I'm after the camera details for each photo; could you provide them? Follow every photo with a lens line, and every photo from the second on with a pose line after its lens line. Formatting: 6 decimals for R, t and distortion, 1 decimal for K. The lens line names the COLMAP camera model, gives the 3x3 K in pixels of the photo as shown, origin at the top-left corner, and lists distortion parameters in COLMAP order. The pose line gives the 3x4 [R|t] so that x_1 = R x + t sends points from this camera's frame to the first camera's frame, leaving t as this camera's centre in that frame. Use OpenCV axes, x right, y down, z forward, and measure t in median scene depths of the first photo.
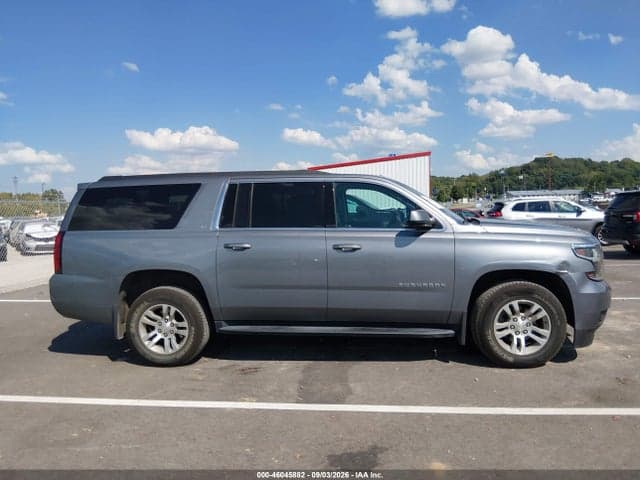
lens RADIAL K [[493.2, 0, 316.7], [0, 493.2, 239.5], [0, 0, 1]] dist [0.049558, -0.090723]
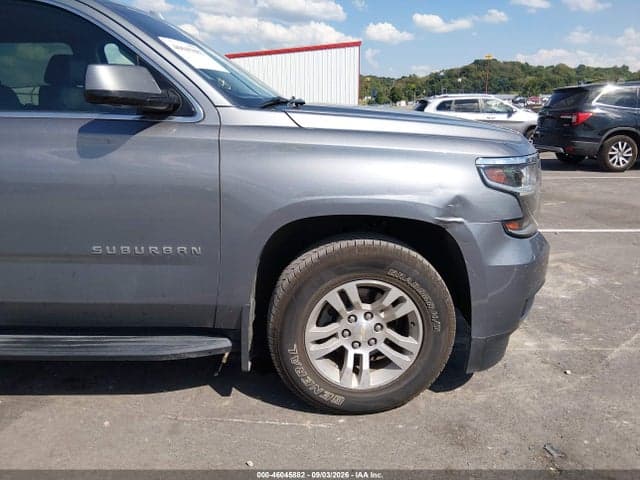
lens RADIAL K [[493.2, 0, 319.5], [0, 493.2, 251.1], [0, 0, 1]] dist [0.049558, -0.090723]
pose [[0.991688, -0.014554, 0.127844, 0.308736], [-0.013139, 0.976934, 0.213136, -0.001357], [-0.127997, -0.213044, 0.968622, 0.559599]]
